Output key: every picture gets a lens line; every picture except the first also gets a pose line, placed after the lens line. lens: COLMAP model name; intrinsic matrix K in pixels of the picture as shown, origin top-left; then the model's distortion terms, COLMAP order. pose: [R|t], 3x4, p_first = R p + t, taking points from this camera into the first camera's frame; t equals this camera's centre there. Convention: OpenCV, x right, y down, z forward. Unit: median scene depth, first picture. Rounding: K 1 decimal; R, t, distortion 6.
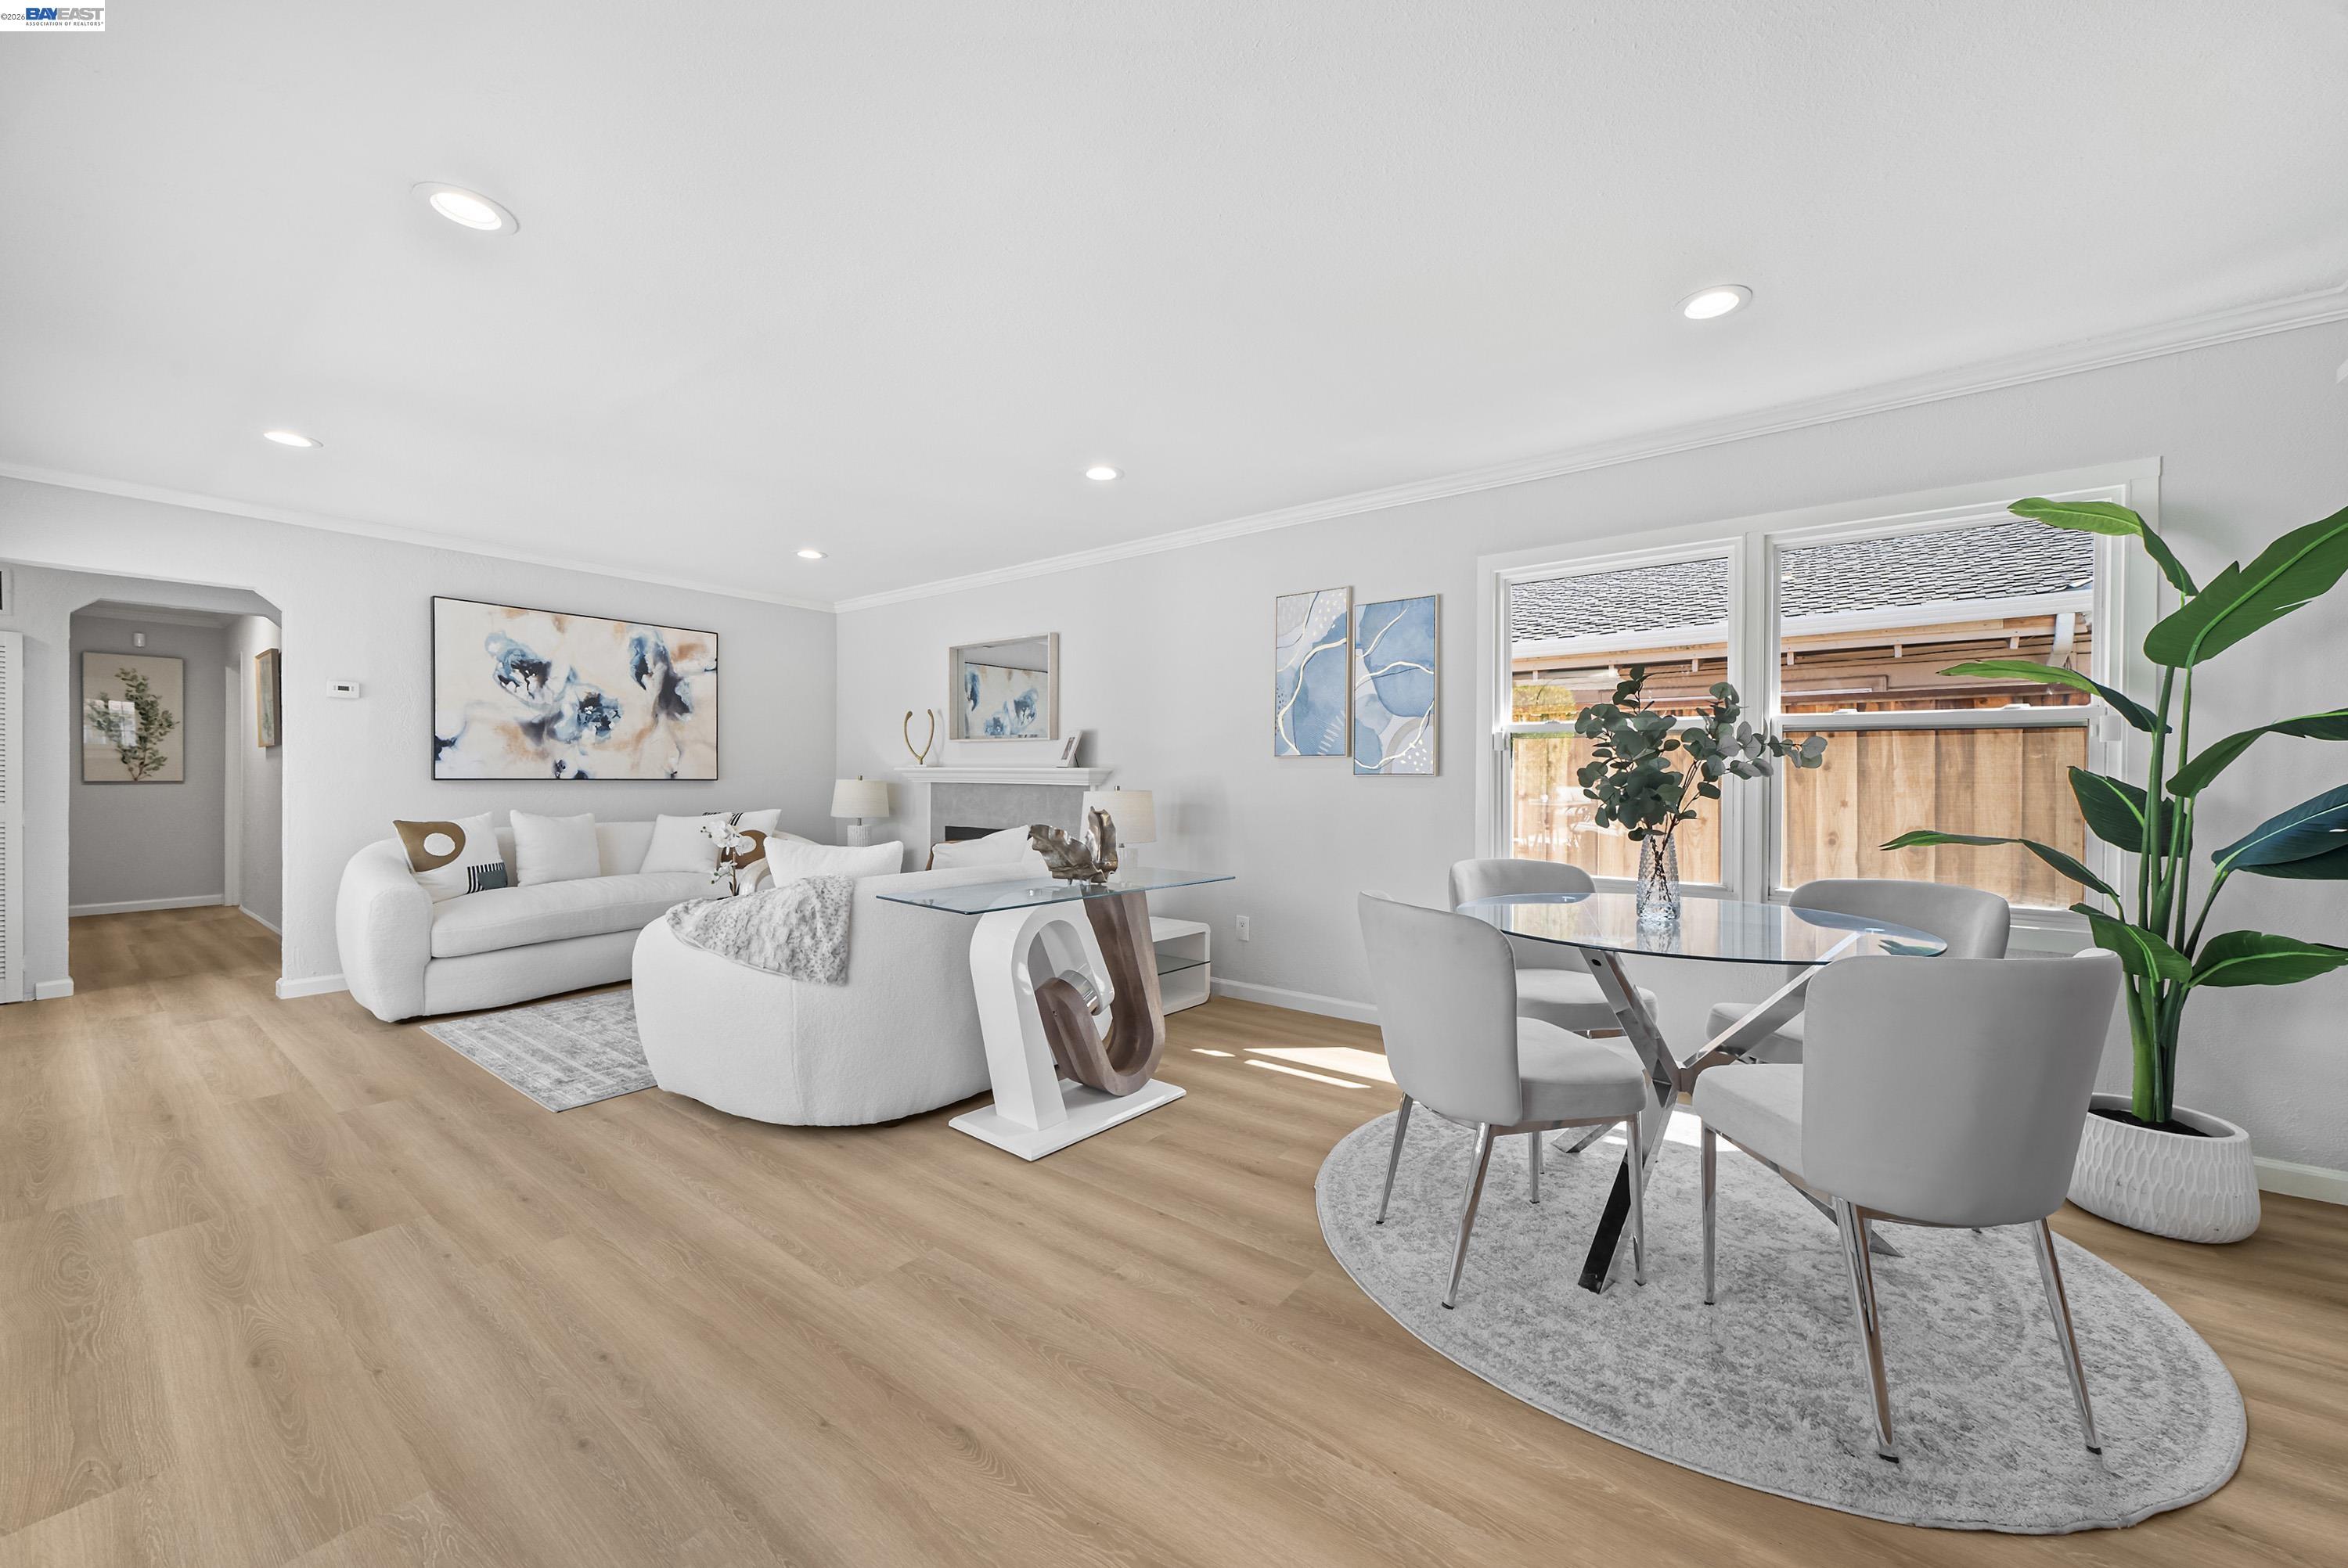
lens RADIAL K [[904.8, 0, 1193.5], [0, 904.8, 770.1], [0, 0, 1]] dist [-0.001529, 0.002055]
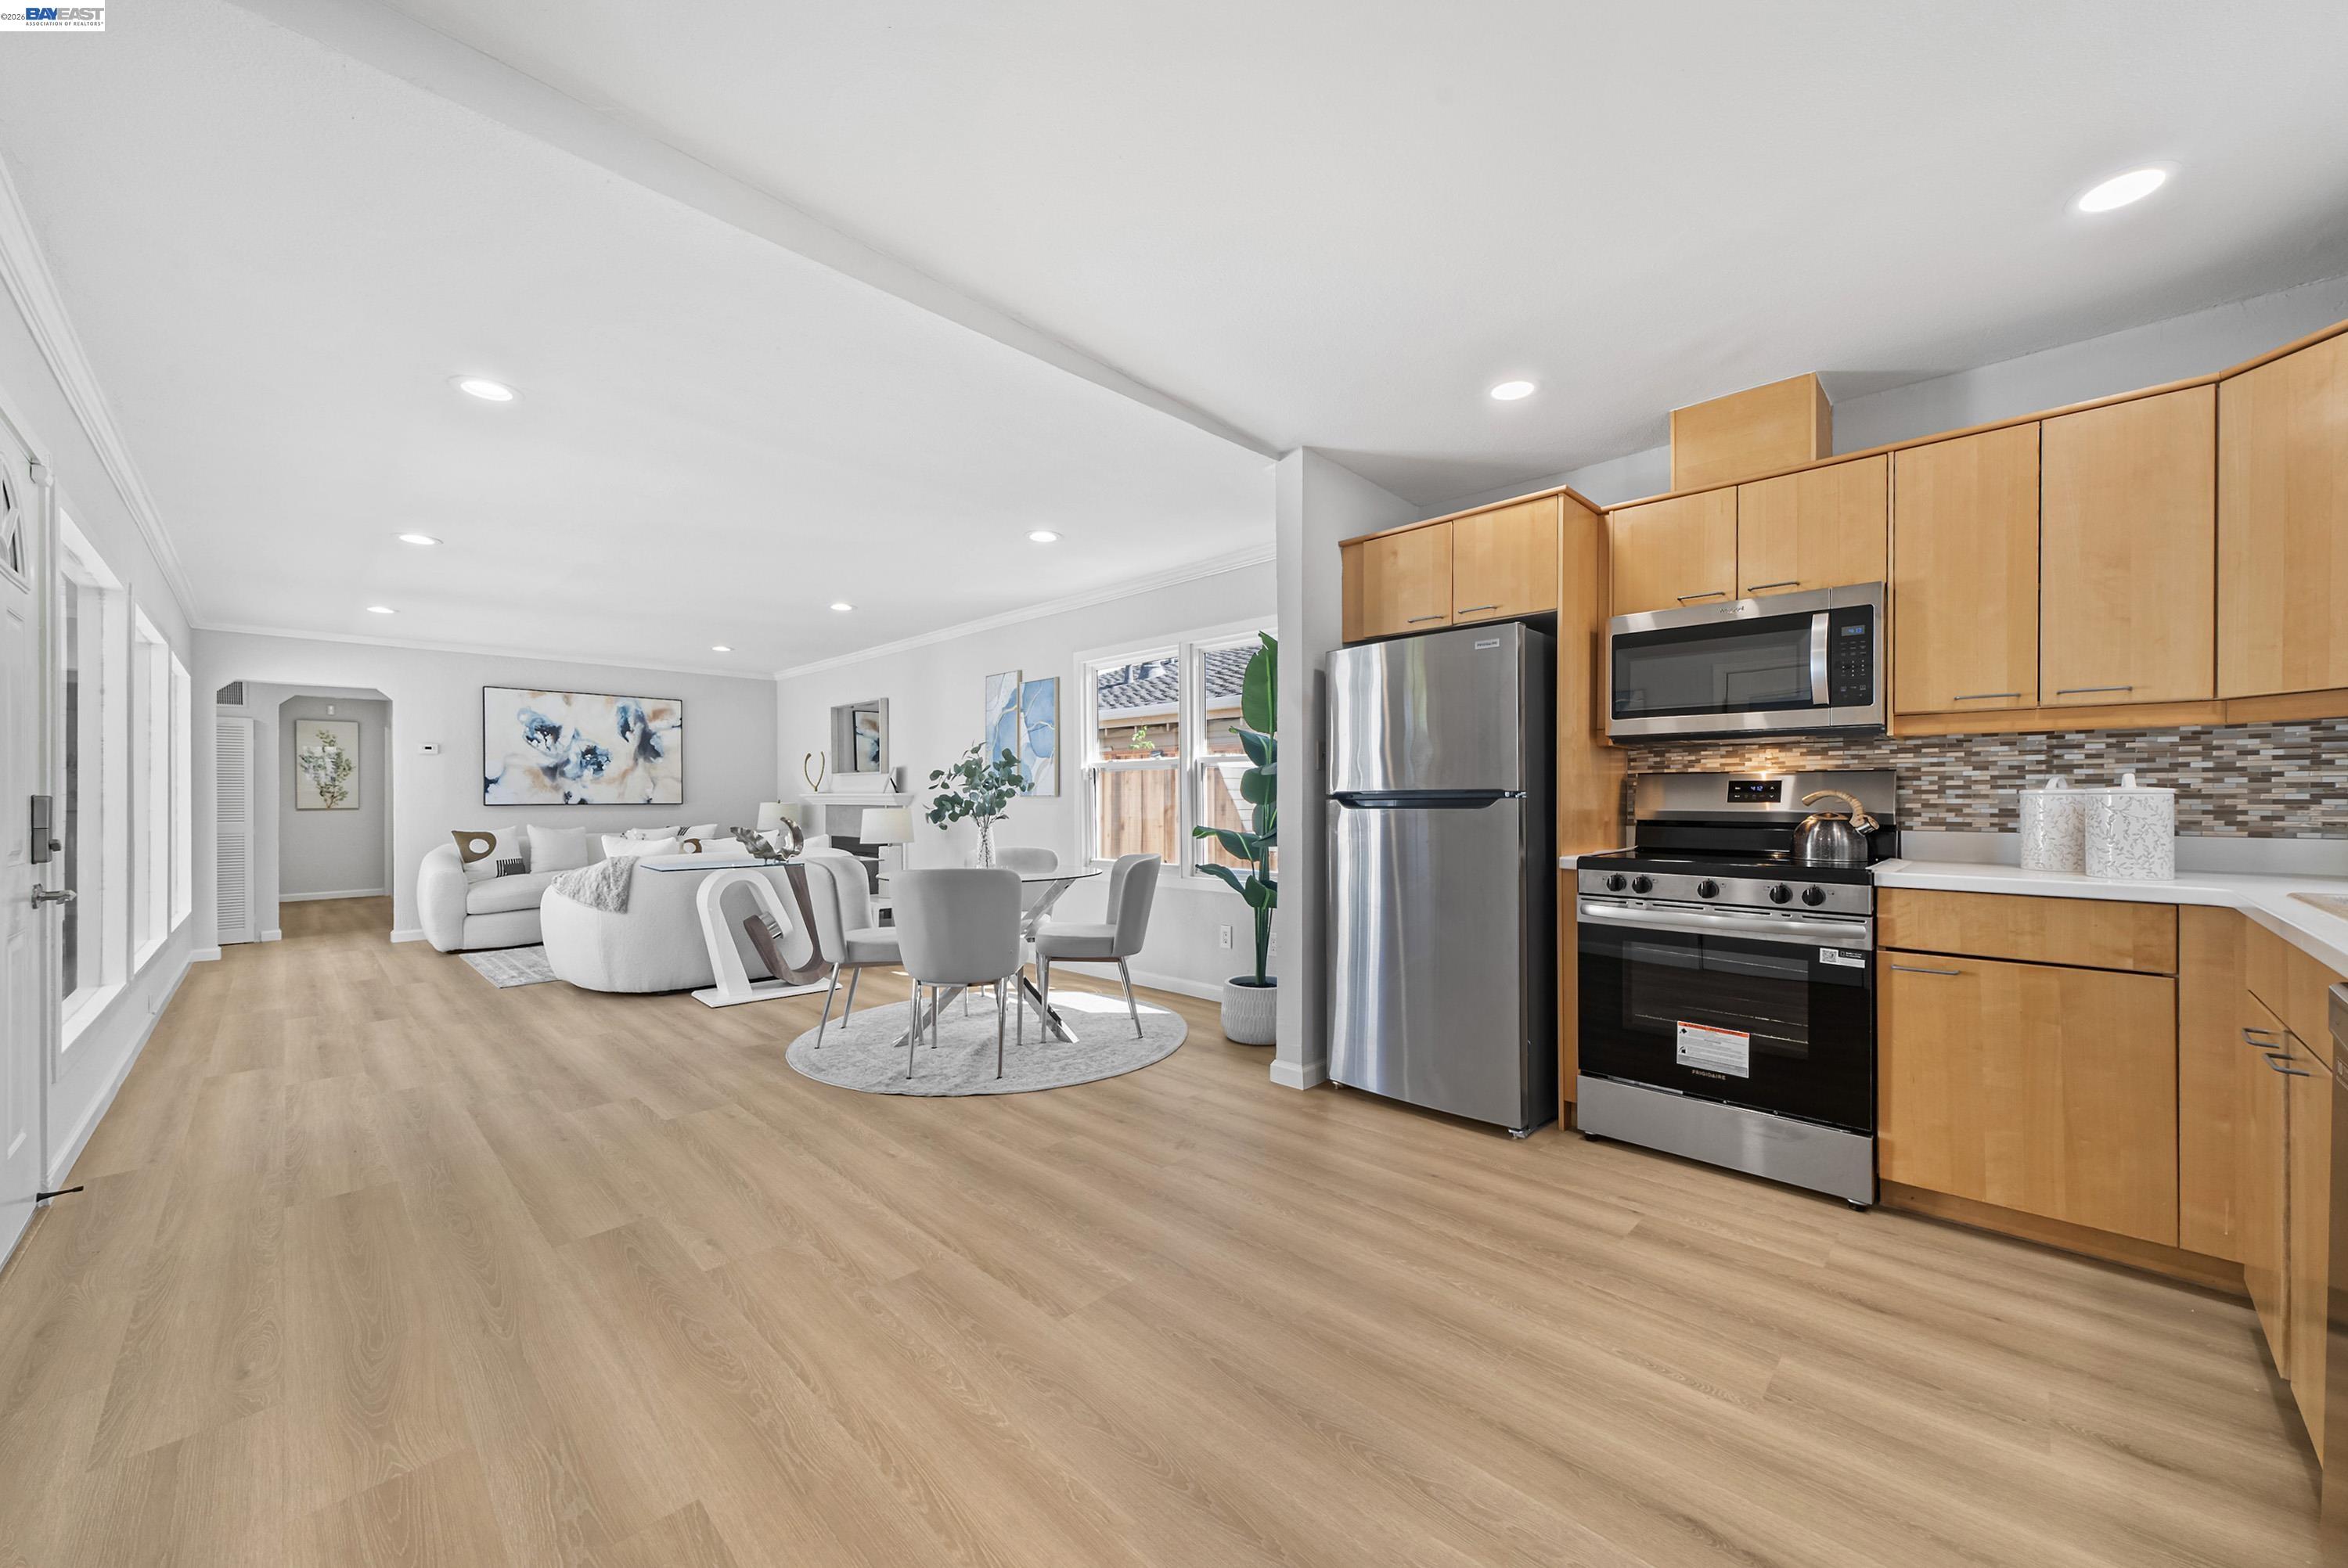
lens RADIAL K [[904.8, 0, 1187.8], [0, 904.8, 782.6], [0, 0, 1]] dist [-0.001529, 0.002055]
pose [[0.992316, -0.011571, -0.123189, 0.507835], [0.010366, 0.999892, -0.010422, 0.000574], [0.123296, 0.009065, 0.992329, -0.360300]]
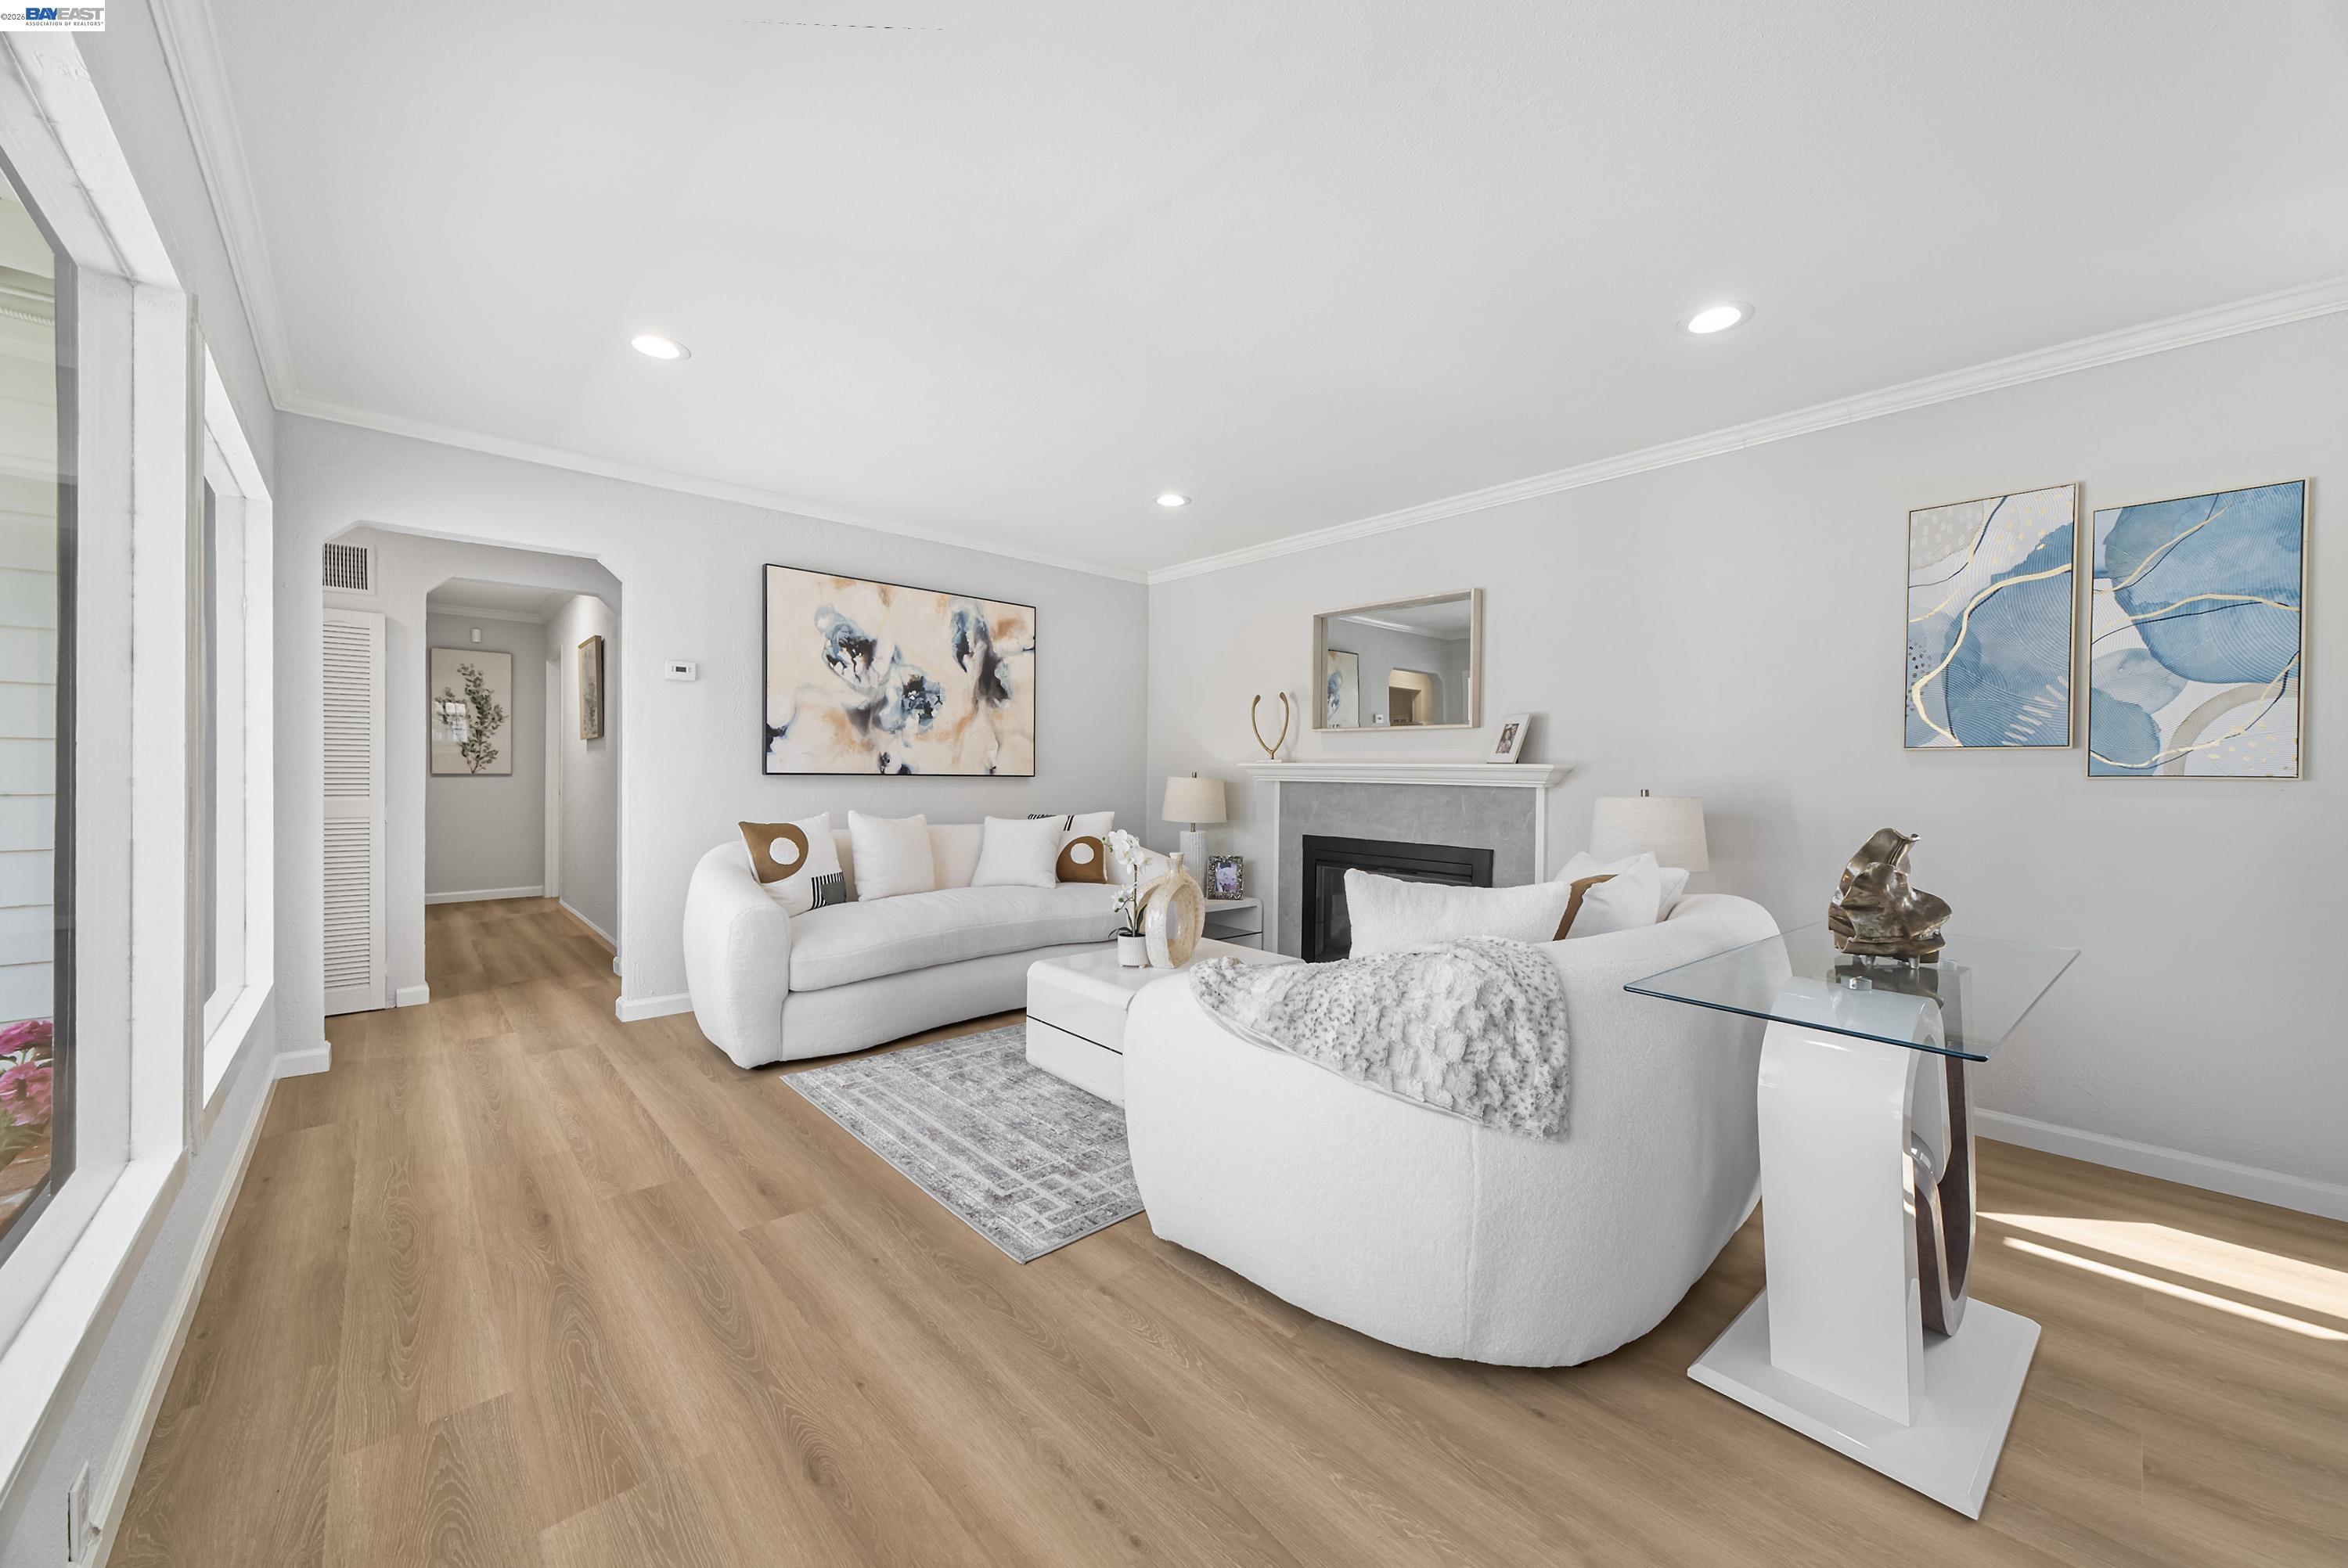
lens RADIAL K [[904.8, 0, 1179.5], [0, 904.8, 772.6], [0, 0, 1]] dist [-0.001529, 0.002055]
pose [[0.982250, 0.006737, -0.187458, -0.264815], [-0.005892, 0.999970, 0.005067, 0.002253], [0.187486, -0.003873, 0.982260, 0.202218]]
